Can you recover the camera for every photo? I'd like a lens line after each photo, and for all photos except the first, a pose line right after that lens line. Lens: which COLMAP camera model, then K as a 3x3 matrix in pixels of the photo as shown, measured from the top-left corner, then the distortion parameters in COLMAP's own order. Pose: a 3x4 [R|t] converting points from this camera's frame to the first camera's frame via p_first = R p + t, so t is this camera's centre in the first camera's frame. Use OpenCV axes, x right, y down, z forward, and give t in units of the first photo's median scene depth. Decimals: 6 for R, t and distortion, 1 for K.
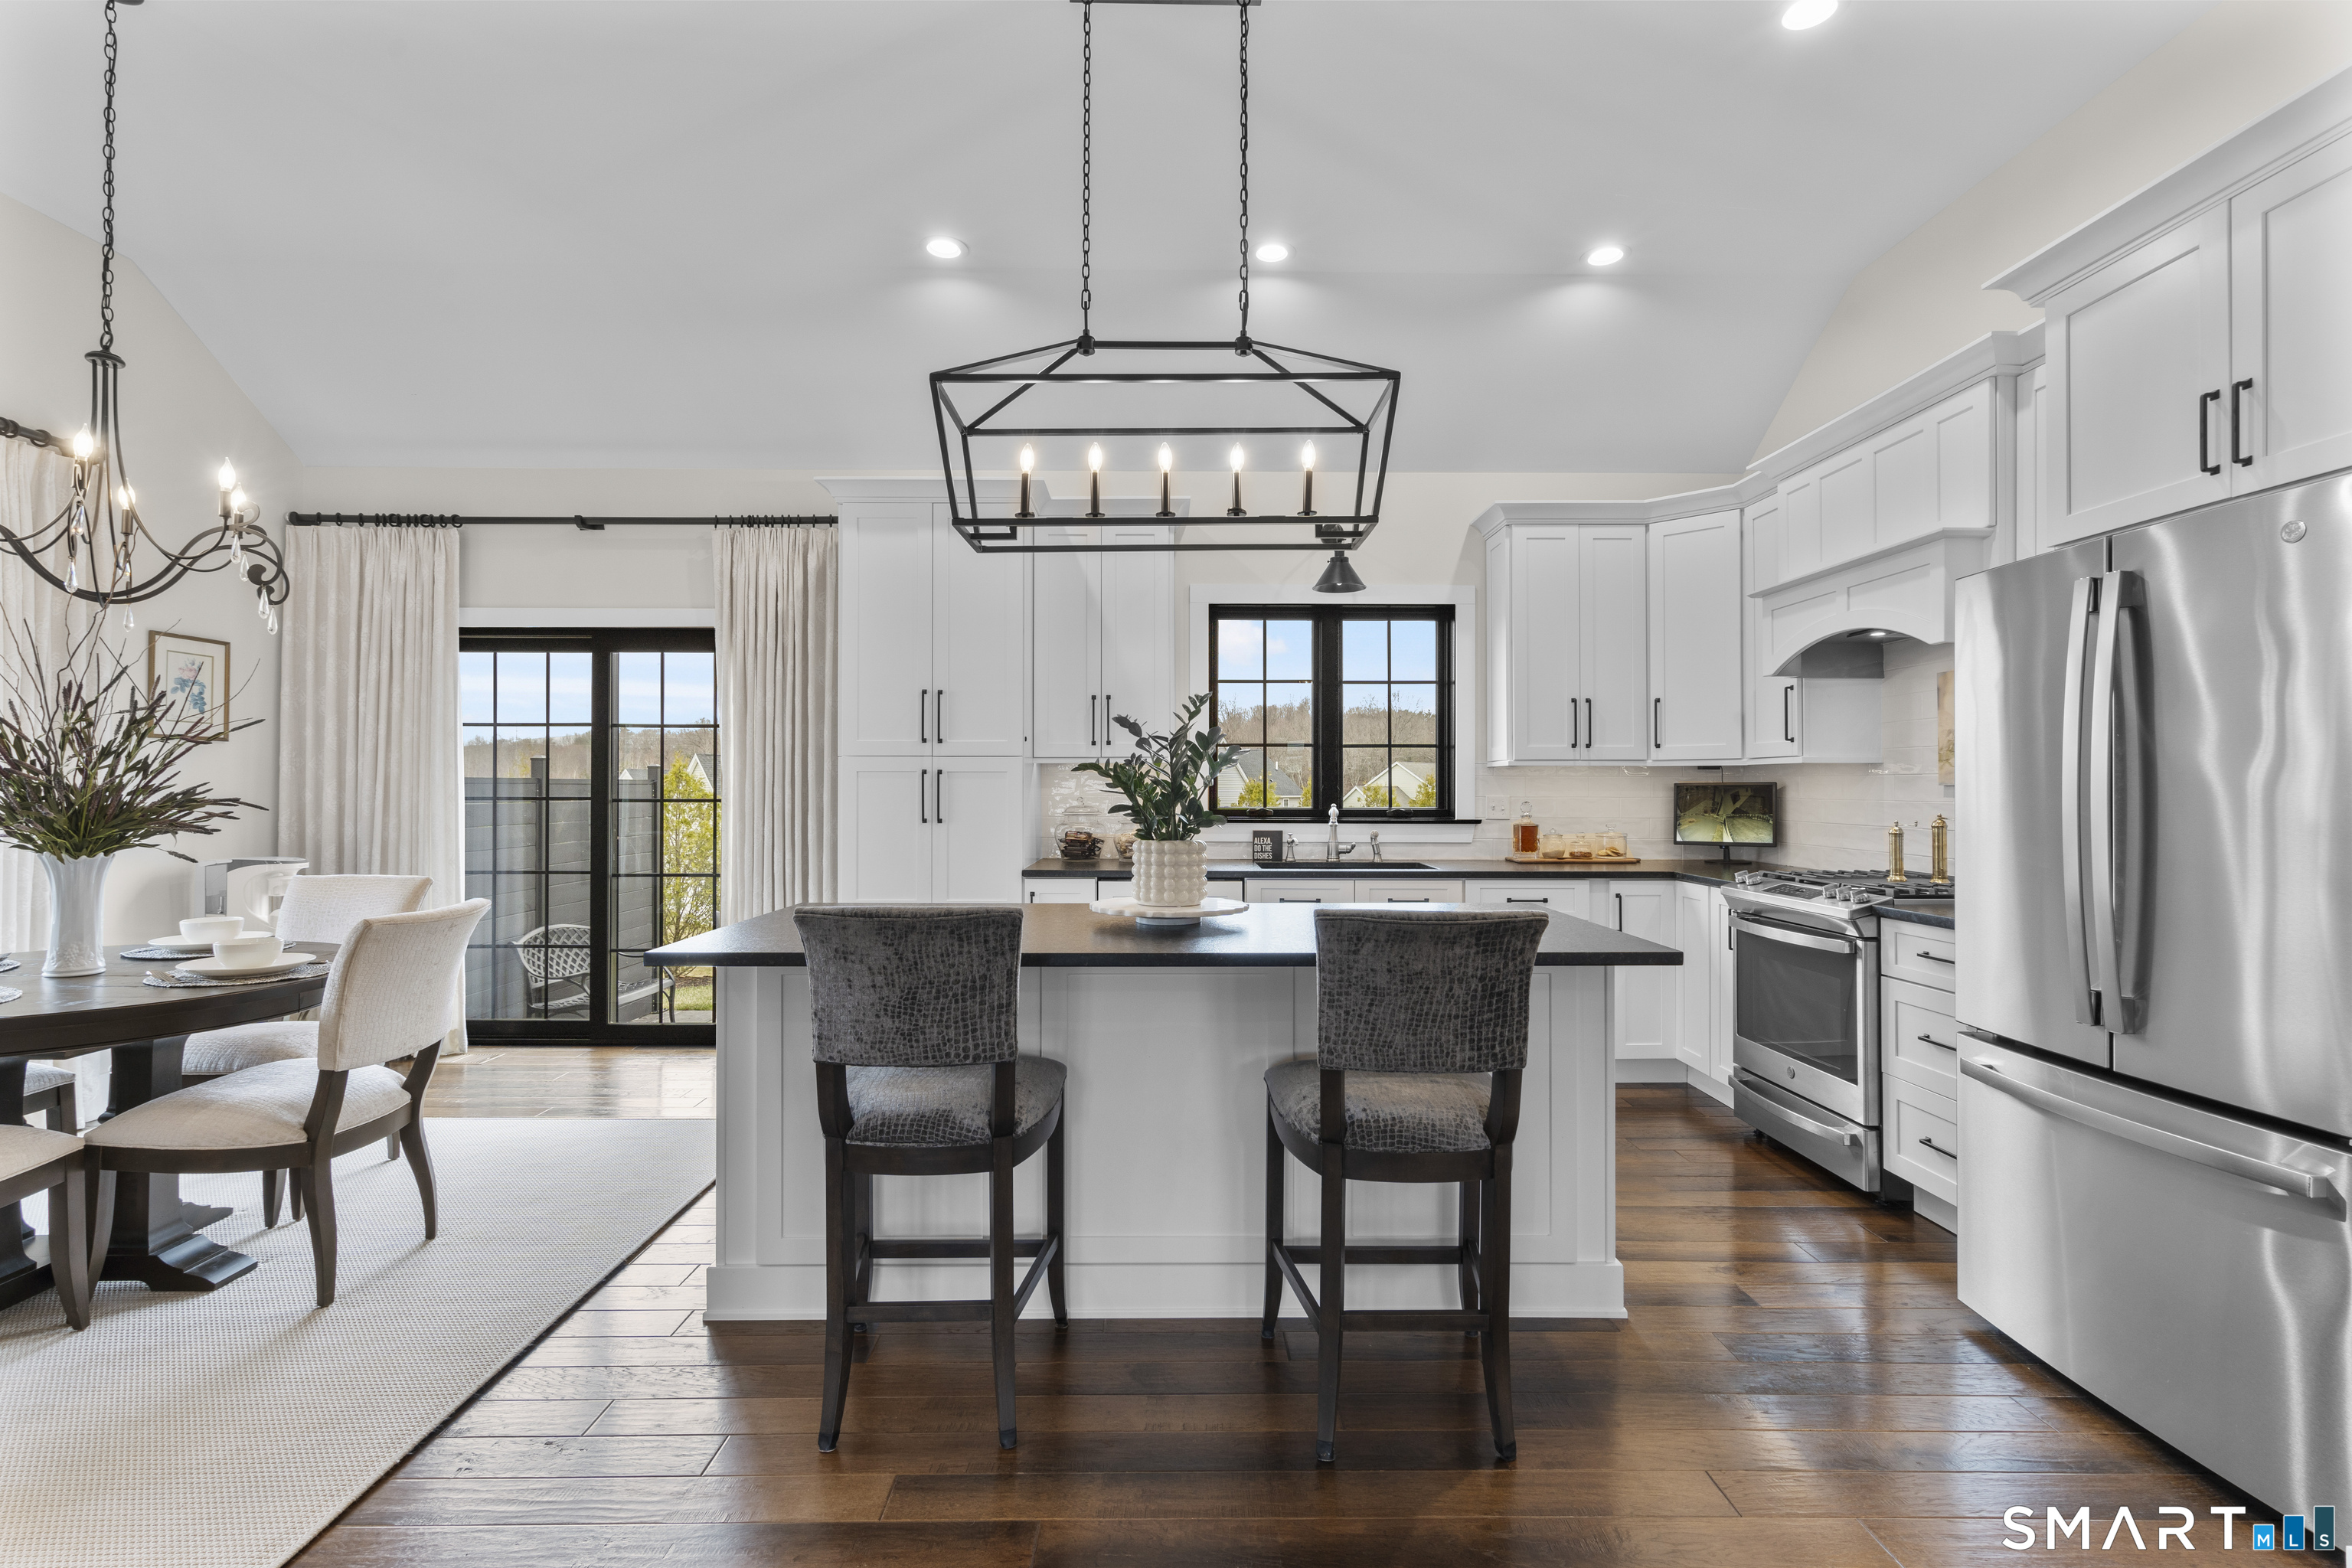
lens RADIAL K [[1078.9, 0, 1178.2], [0, 1078.9, 778.1], [0, 0, 1]] dist [-0.006135, 0.003529]
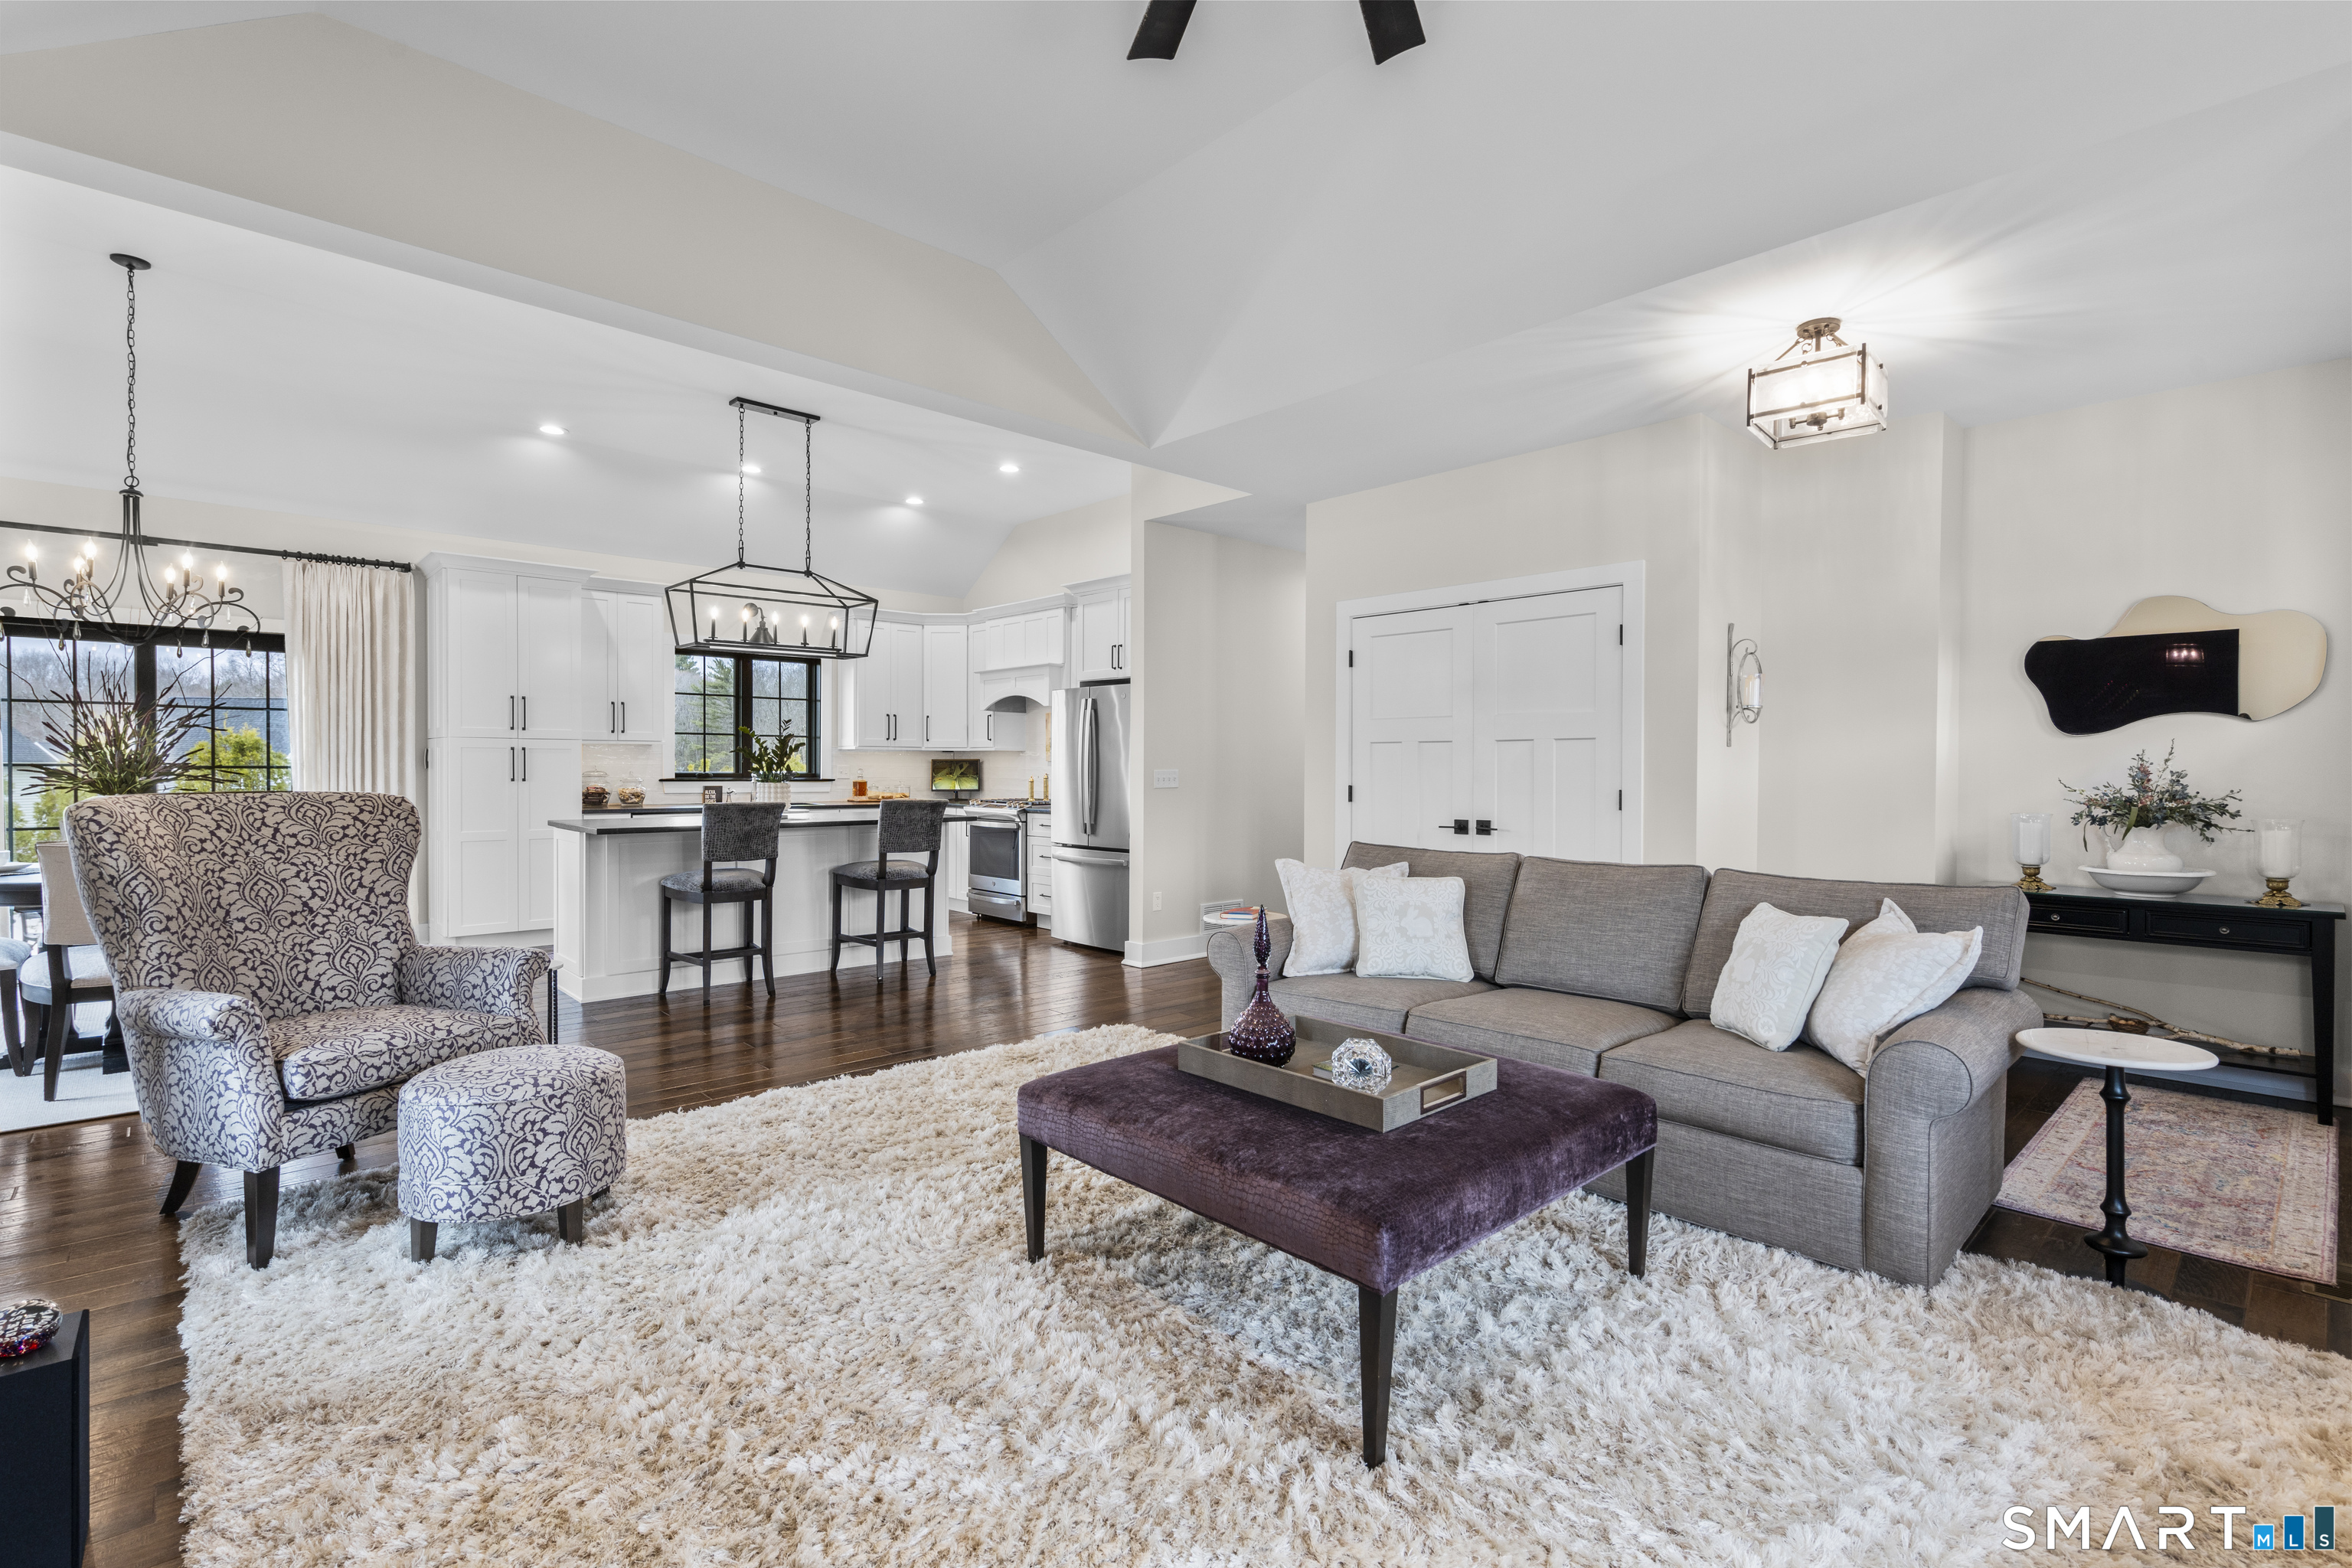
lens RADIAL K [[1078.9, 0, 1173.1], [0, 1078.9, 778.3], [0, 0, 1]] dist [-0.006135, 0.003529]
pose [[0.740020, -0.004858, 0.672568, -0.532604], [-0.011581, 0.999734, 0.019963, -0.004590], [-0.672485, -0.022562, 0.739766, -0.736622]]
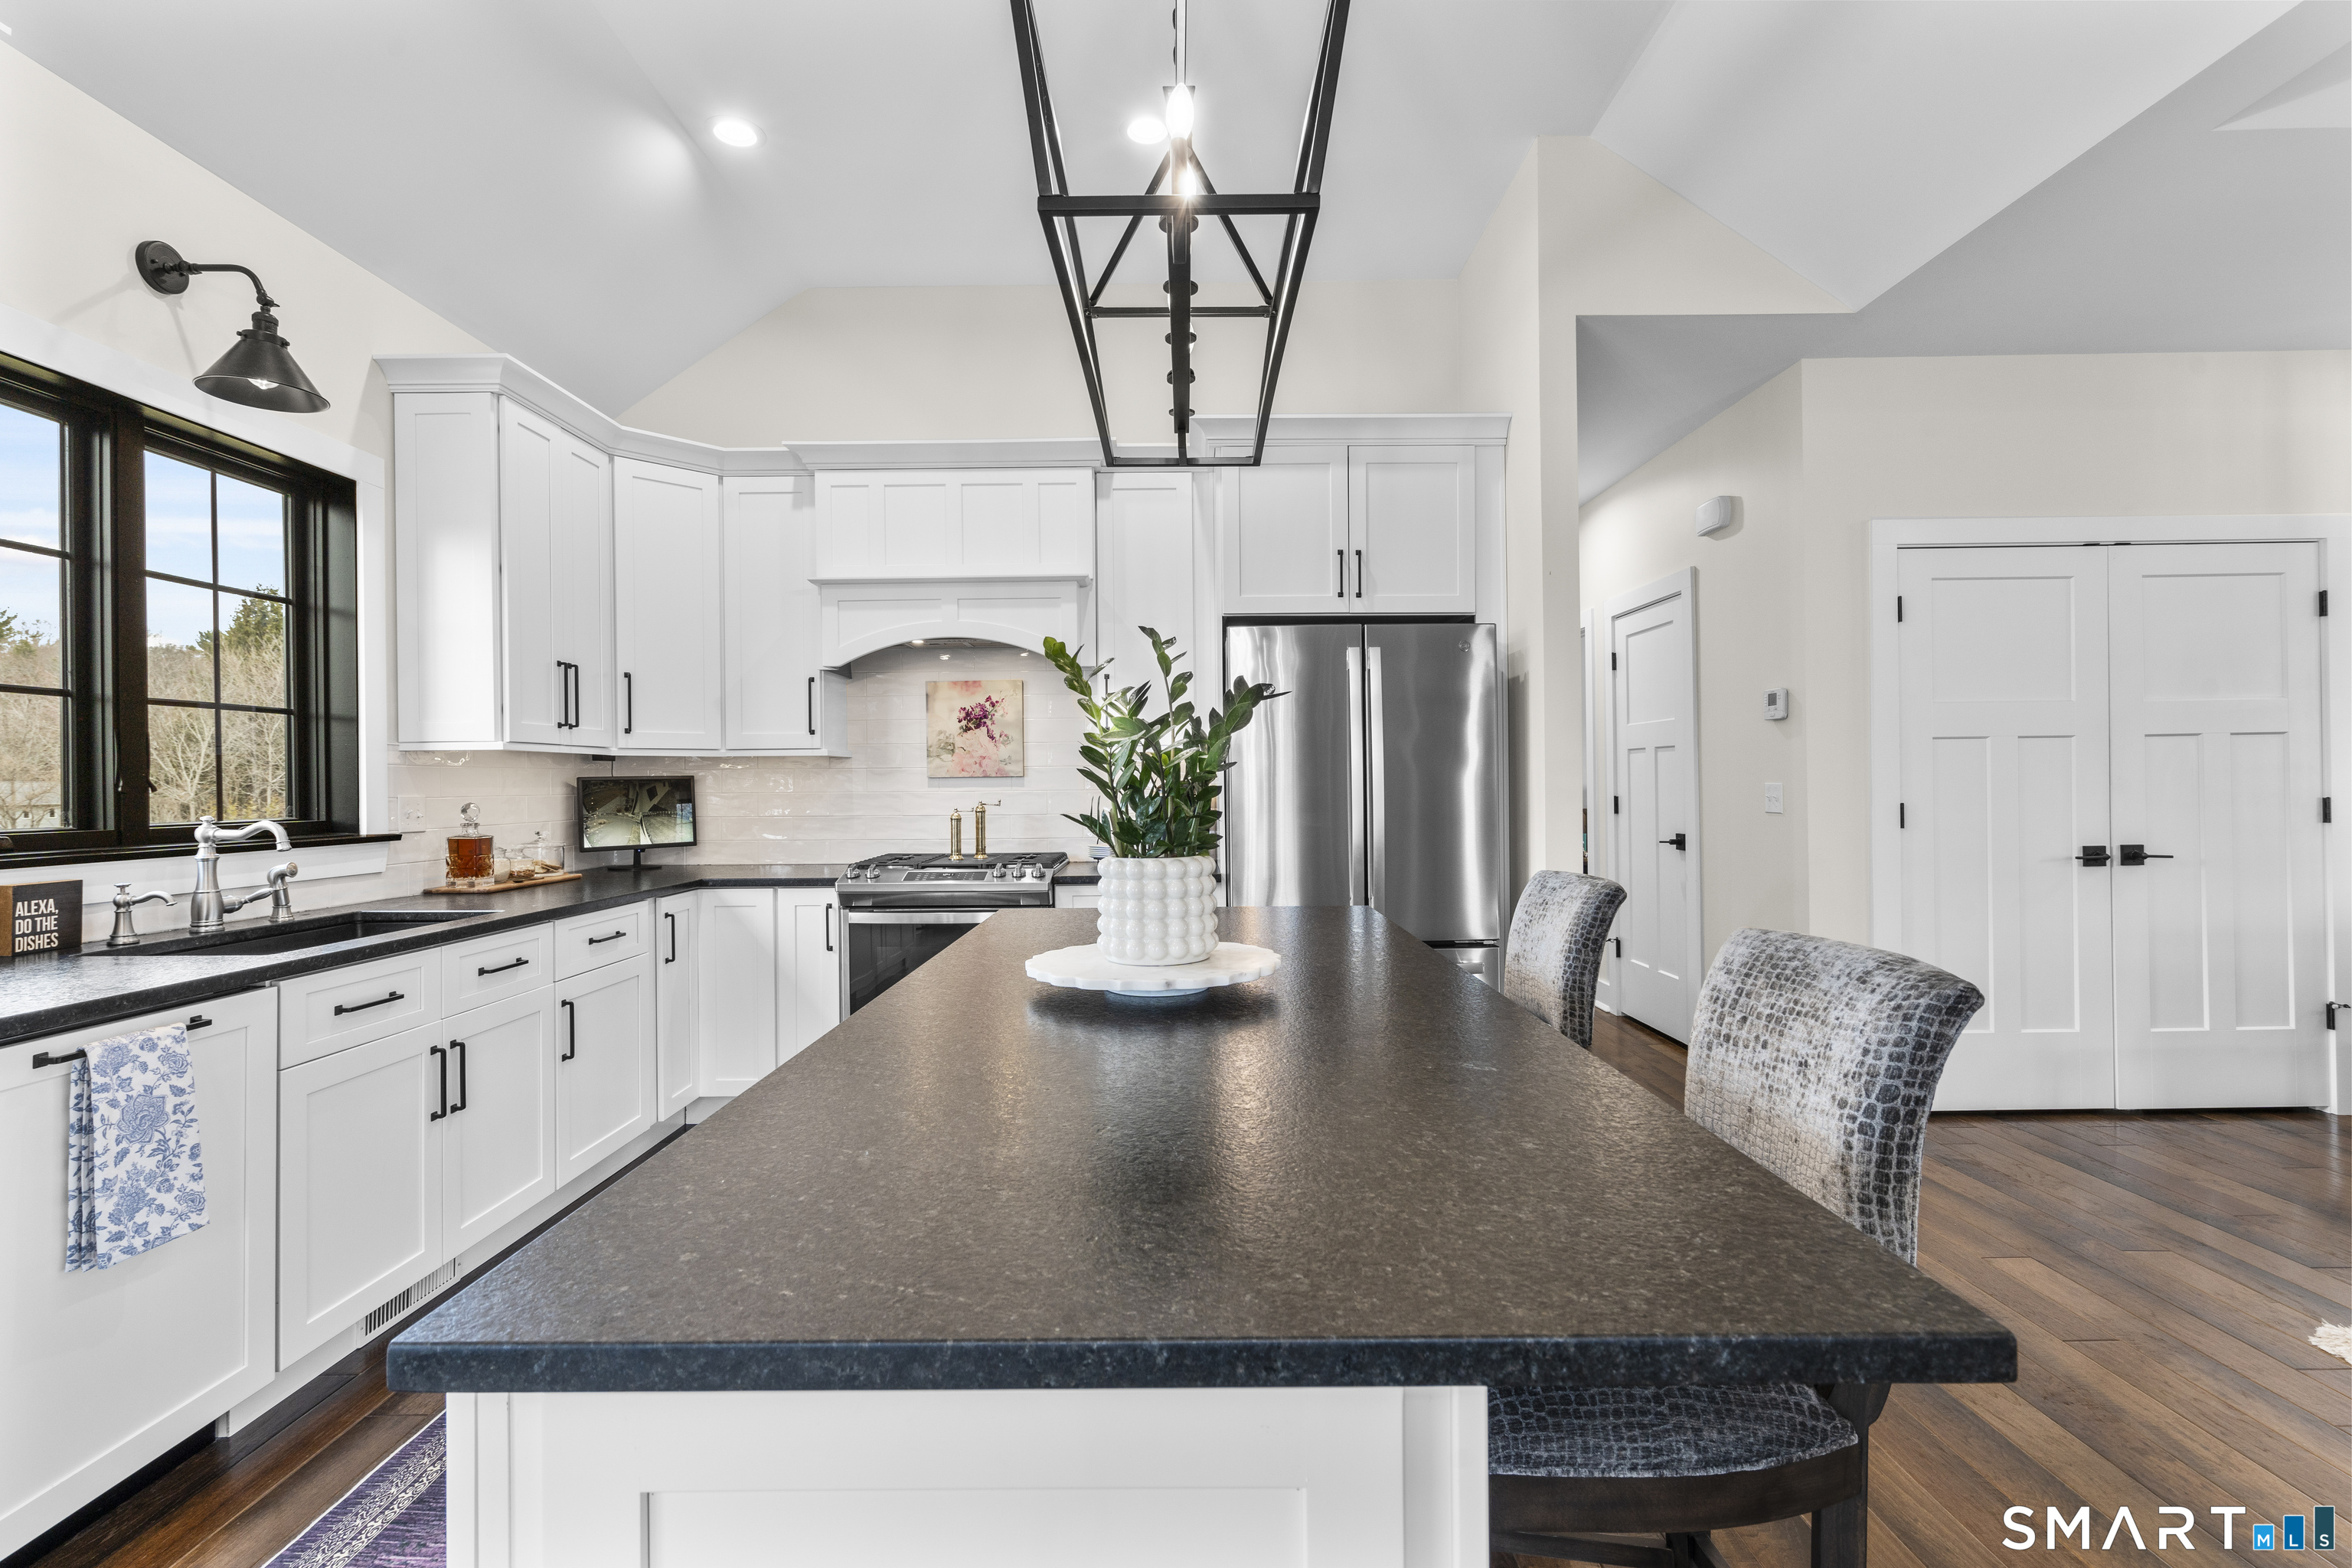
lens RADIAL K [[1078.9, 0, 1177.8], [0, 1078.9, 781.2], [0, 0, 1]] dist [-0.006135, 0.003529]
pose [[0.010027, -0.000998, 0.999949, -0.362230], [0.000952, 0.999999, 0.000989, 0.007940], [-0.999949, 0.000942, 0.010028, 0.562337]]
